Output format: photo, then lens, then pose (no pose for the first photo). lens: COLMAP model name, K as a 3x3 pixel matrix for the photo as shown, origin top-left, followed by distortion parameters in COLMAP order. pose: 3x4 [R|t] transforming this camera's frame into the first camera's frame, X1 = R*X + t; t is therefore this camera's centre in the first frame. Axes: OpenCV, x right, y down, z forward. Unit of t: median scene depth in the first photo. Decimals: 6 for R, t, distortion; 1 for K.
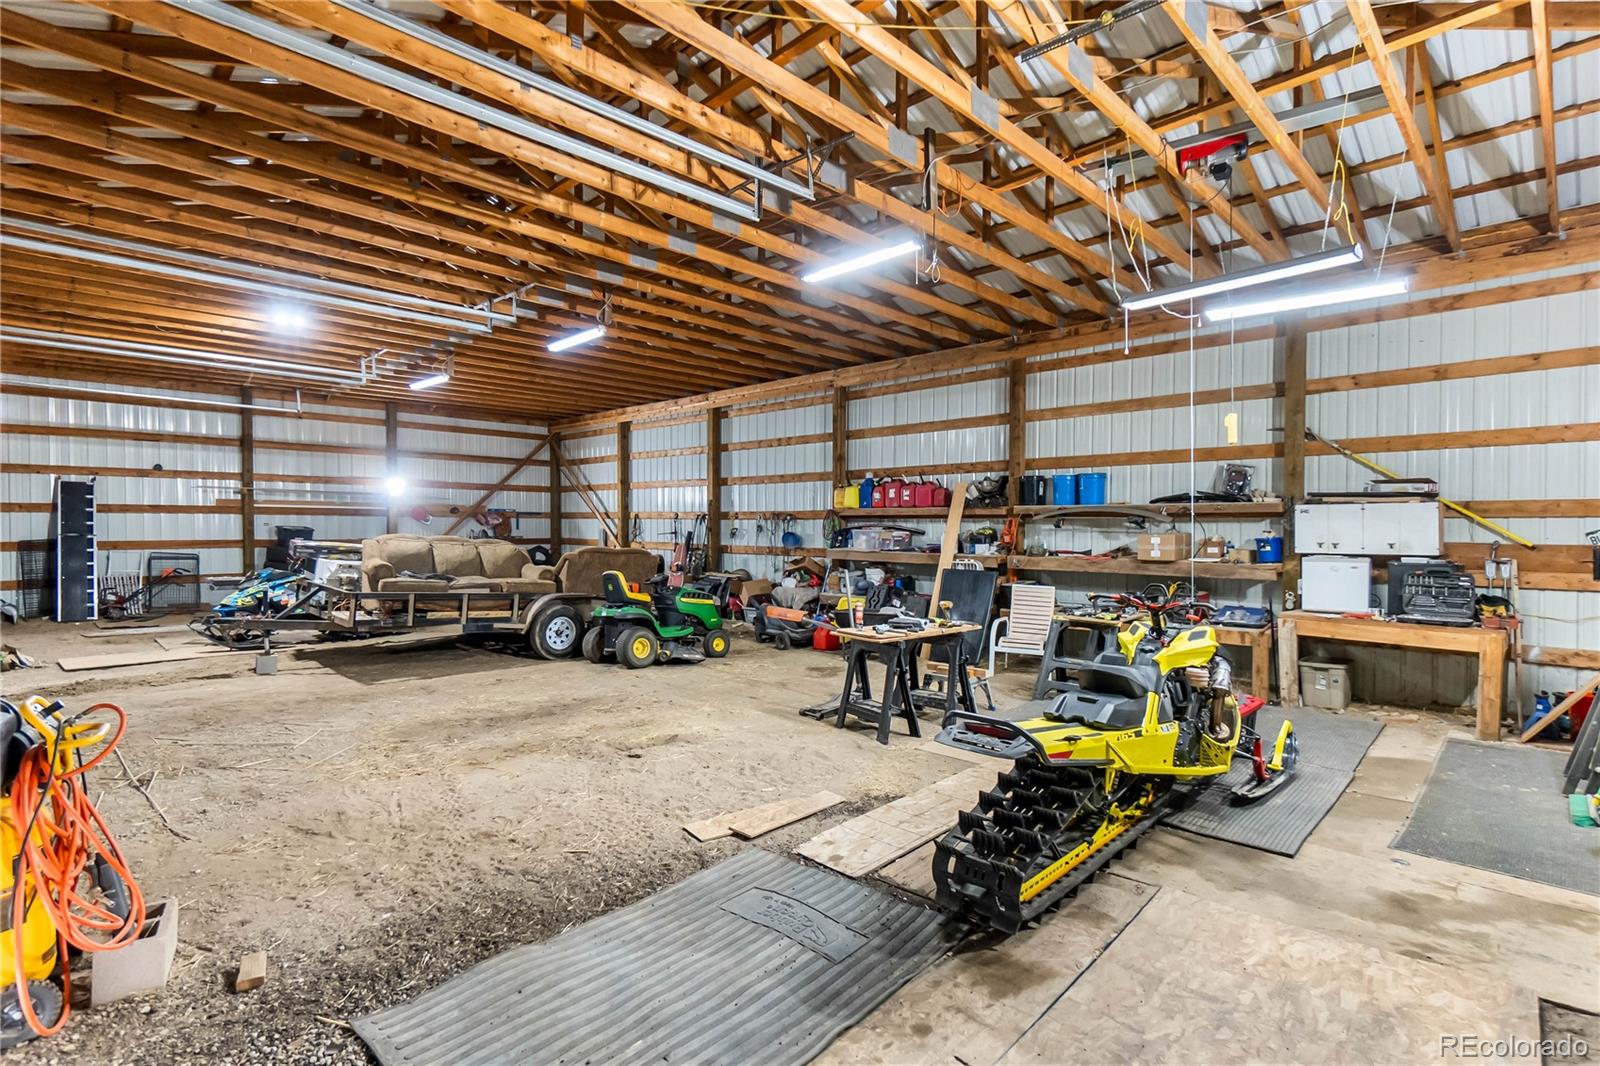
lens RADIAL K [[769.3, 0, 801.4], [0, 769.3, 533.5], [0, 0, 1]] dist [-0.001222, 0.000025]
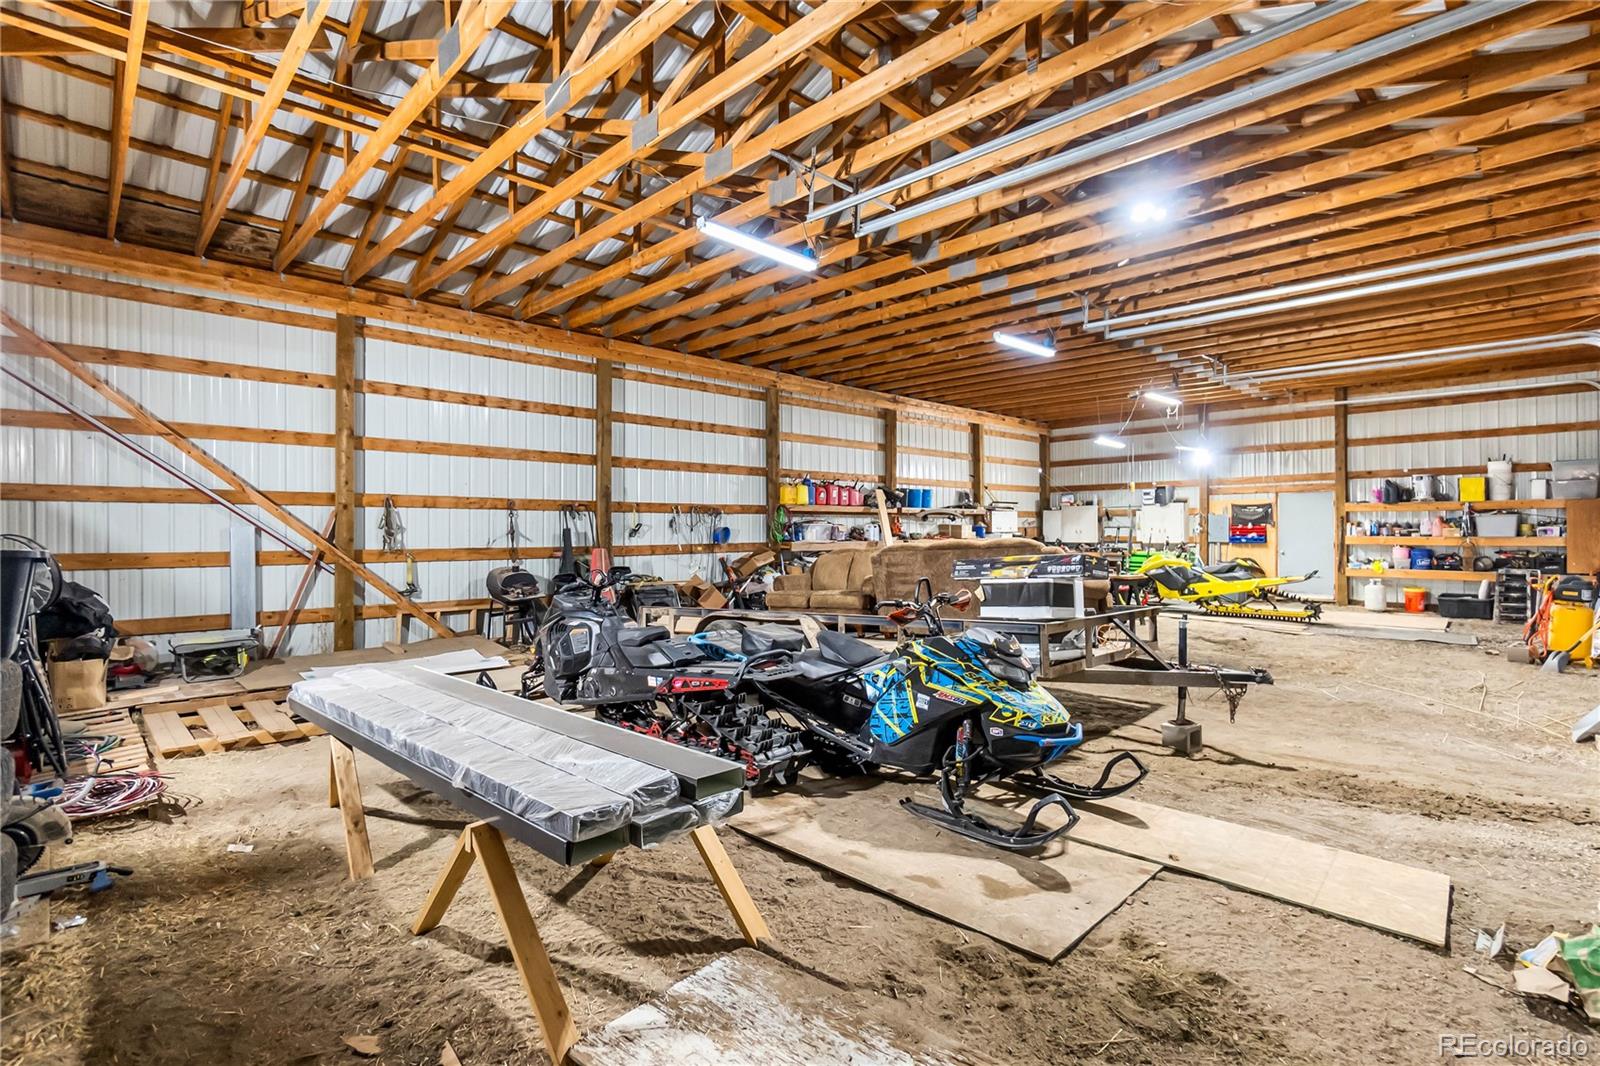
lens RADIAL K [[769.3, 0, 801.8], [0, 769.3, 528.2], [0, 0, 1]] dist [-0.001222, 0.000025]
pose [[0.013335, -0.014922, 0.999800, -1.611163], [0.006818, 0.999867, 0.014832, -0.023693], [-0.999888, 0.006619, 0.013435, 1.527537]]
